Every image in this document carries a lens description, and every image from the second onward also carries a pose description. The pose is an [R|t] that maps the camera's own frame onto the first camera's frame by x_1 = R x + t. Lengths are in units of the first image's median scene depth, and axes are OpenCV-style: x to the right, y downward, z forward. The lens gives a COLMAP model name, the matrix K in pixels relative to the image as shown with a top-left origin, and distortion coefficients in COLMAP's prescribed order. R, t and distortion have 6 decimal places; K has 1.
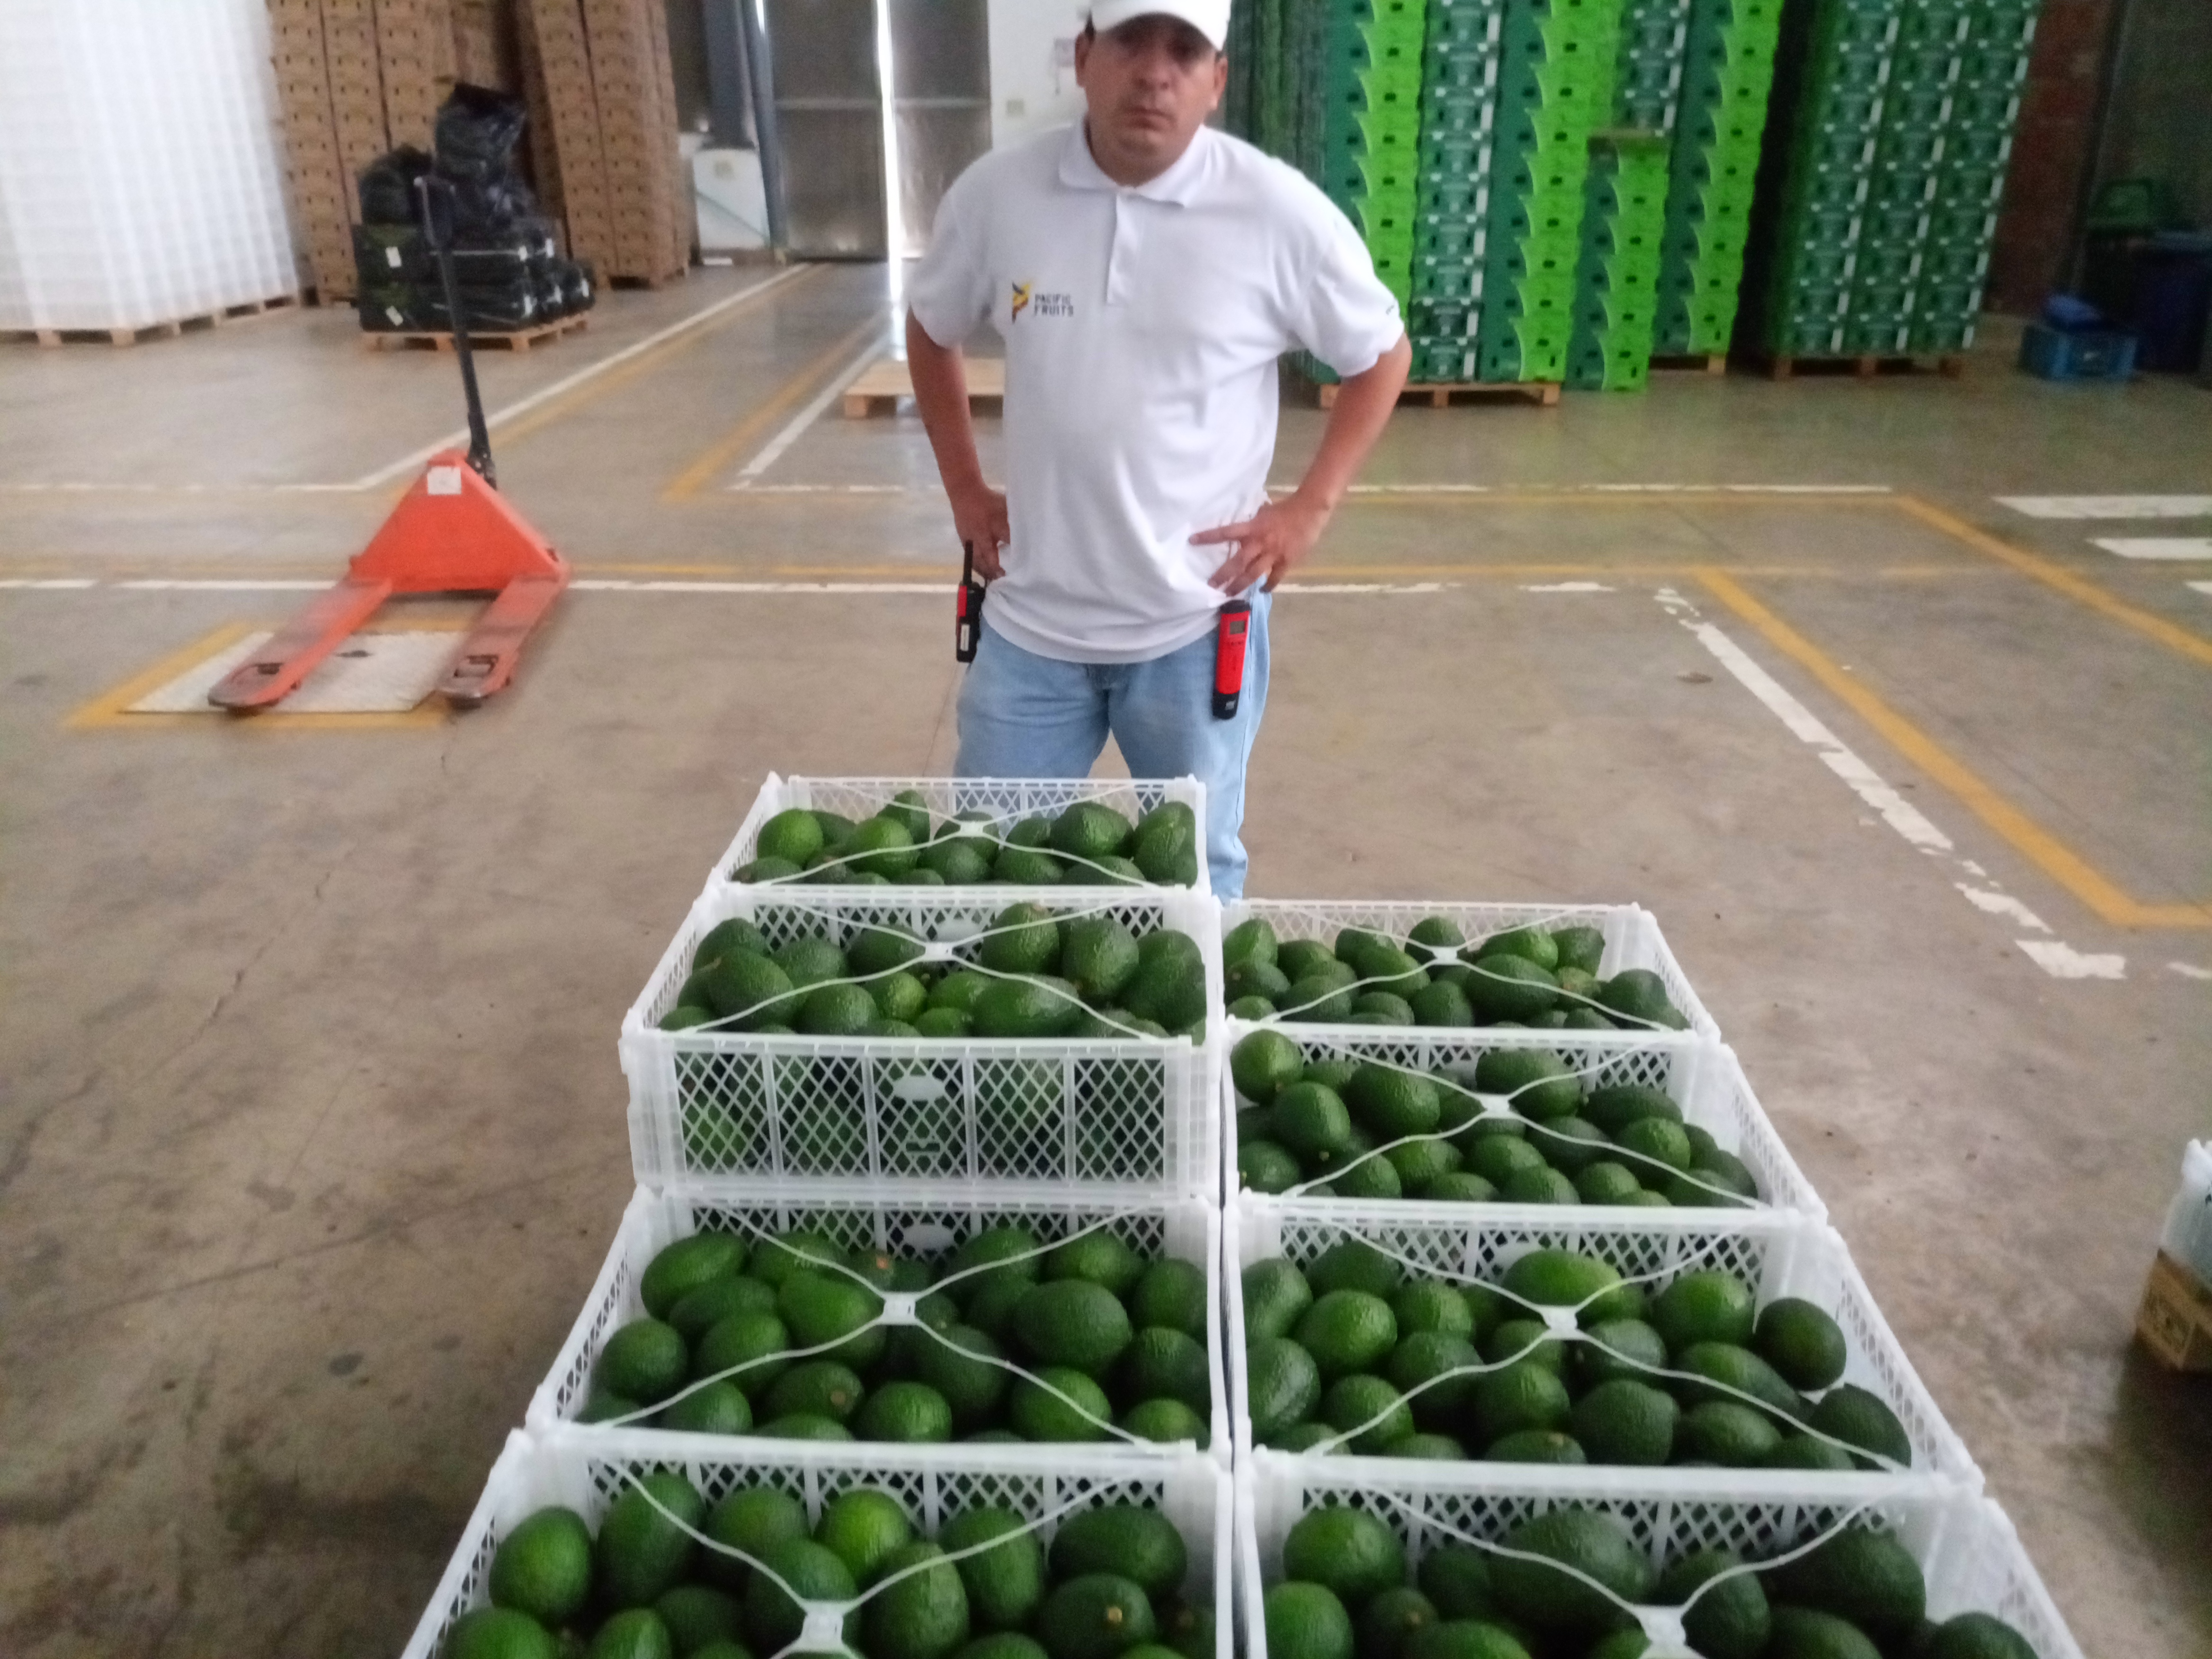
lens RADIAL K [[1755.9, 0, 1082.4], [0, 1755.9, 856.3], [0, 0, 1]] dist [-0.016968, 0.049114]
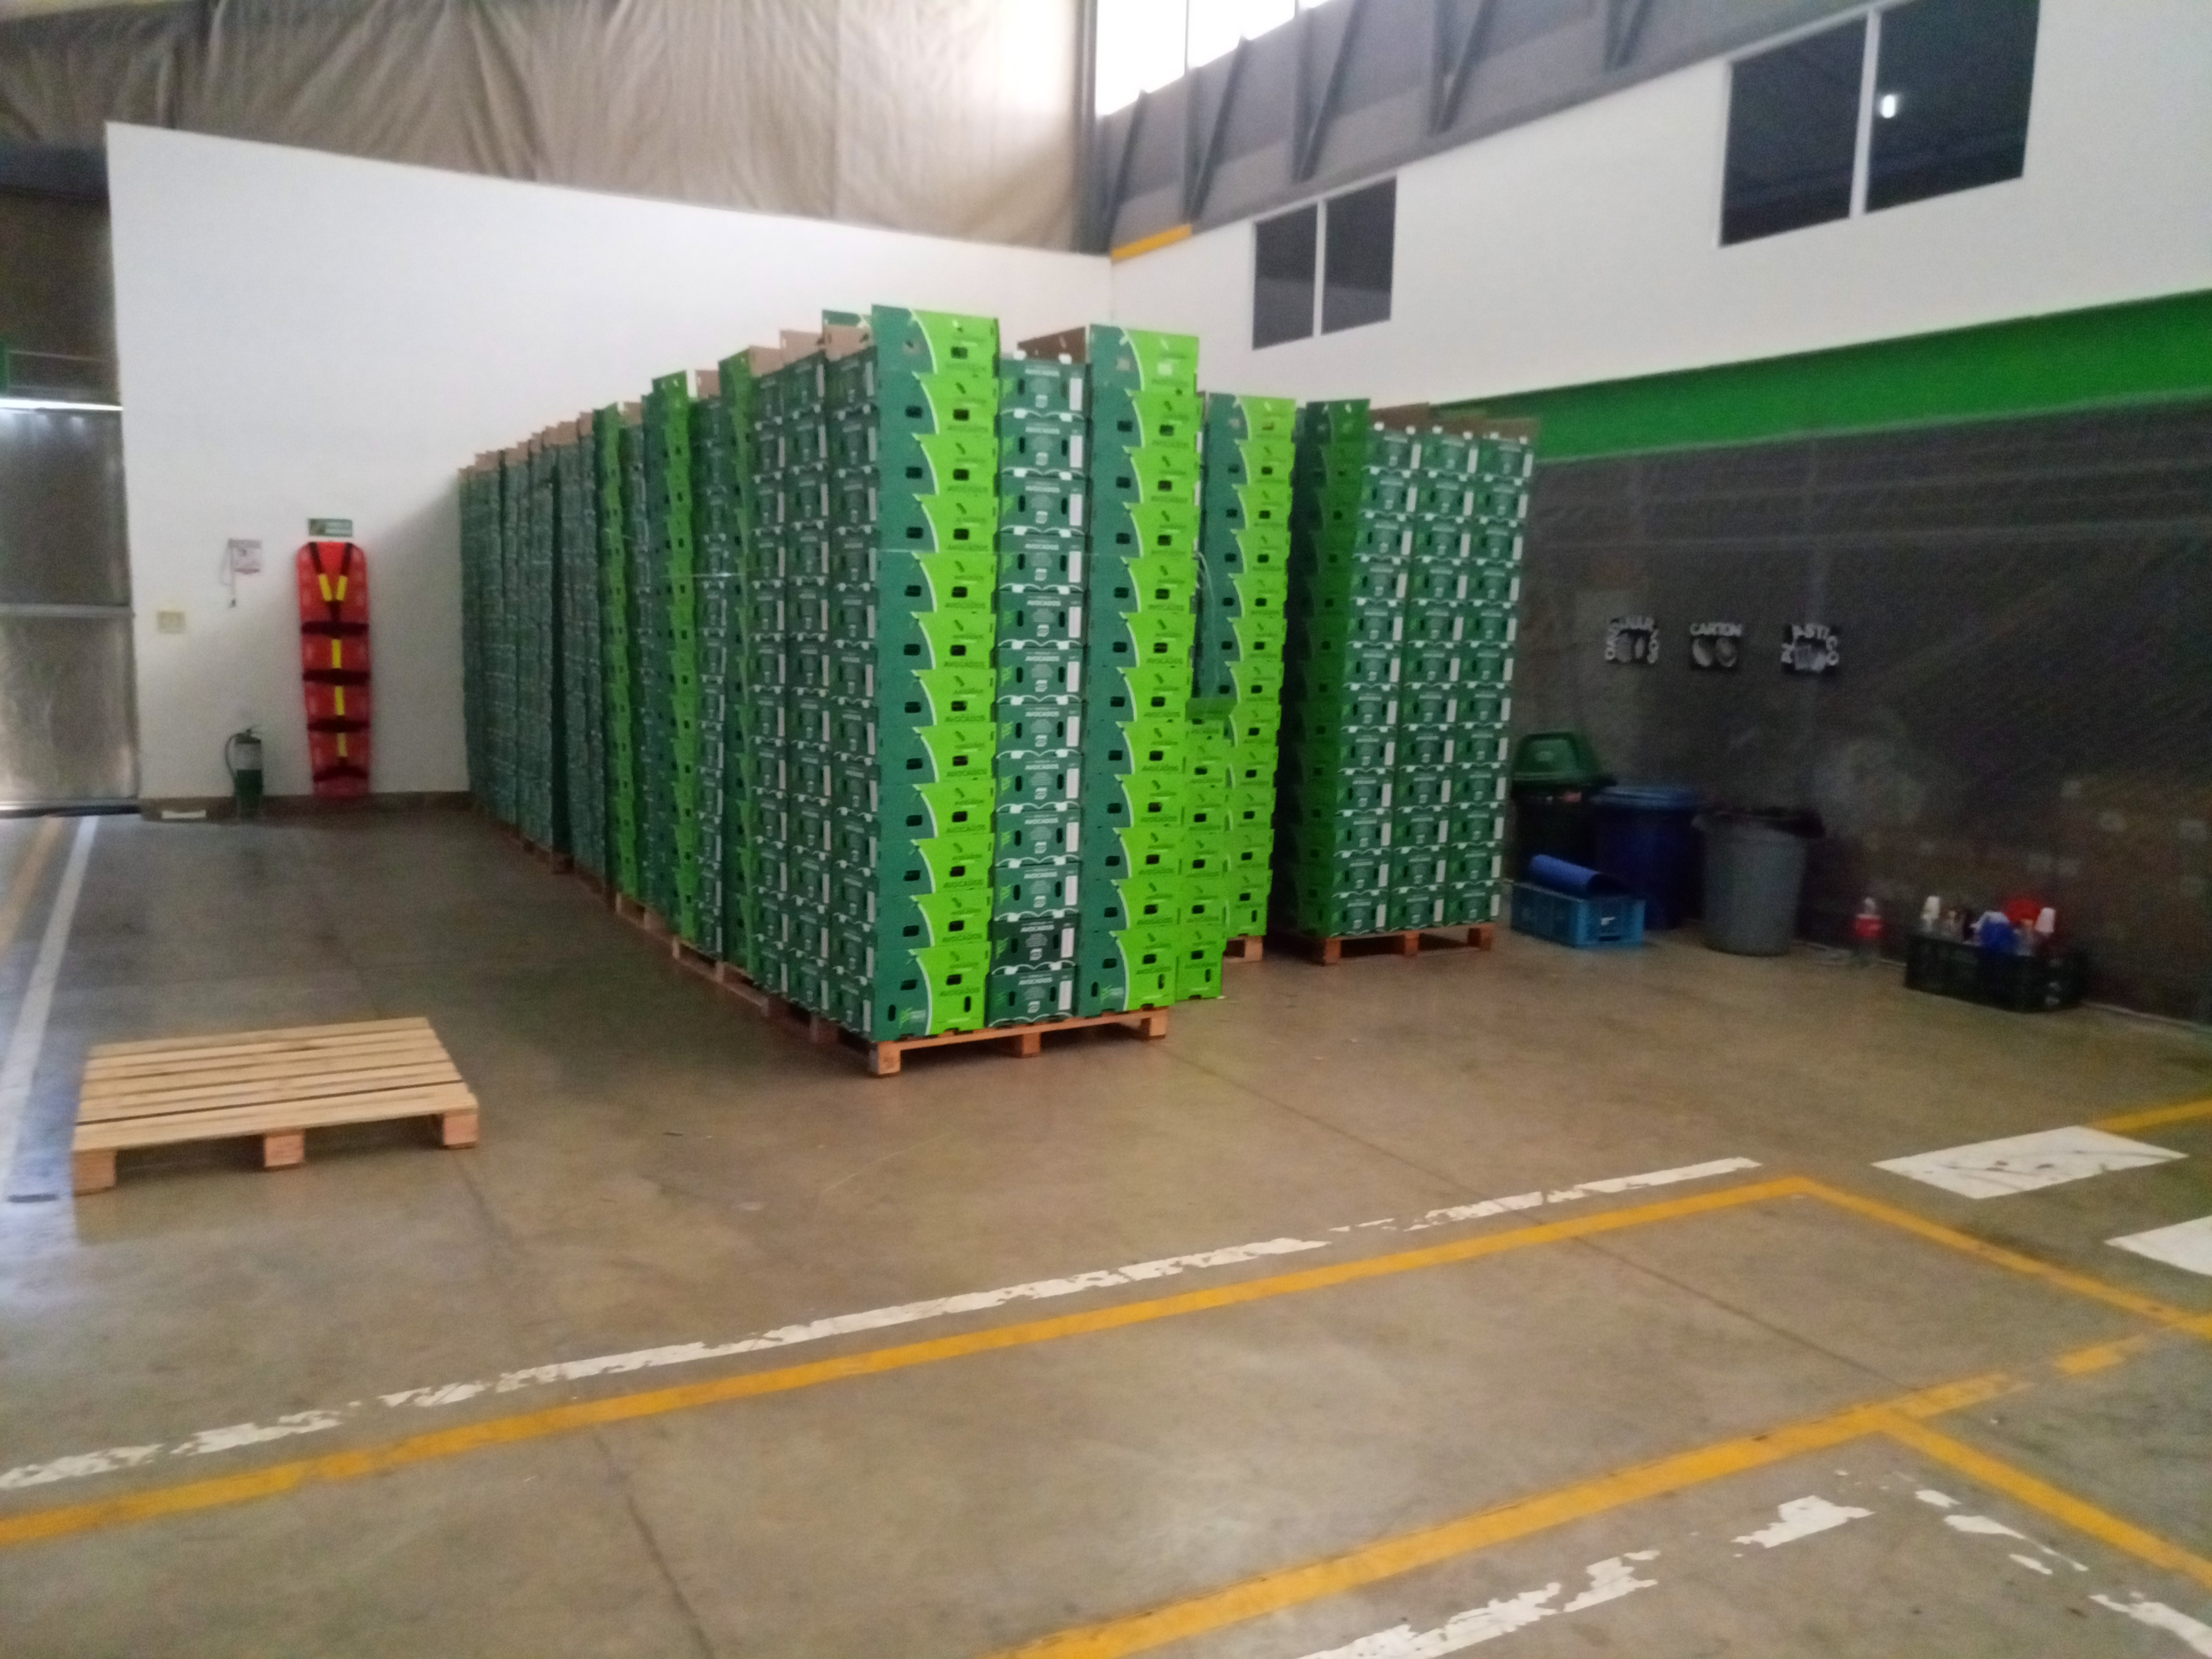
lens RADIAL K [[1755.9, 0, 1106.4], [0, 1755.9, 837.1], [0, 0, 1]] dist [-0.016968, 0.049114]
pose [[0.866516, -0.035099, 0.497914, -0.120226], [0.169110, 0.959174, -0.226686, -0.176873], [-0.469630, 0.280629, 0.837075, 0.372021]]
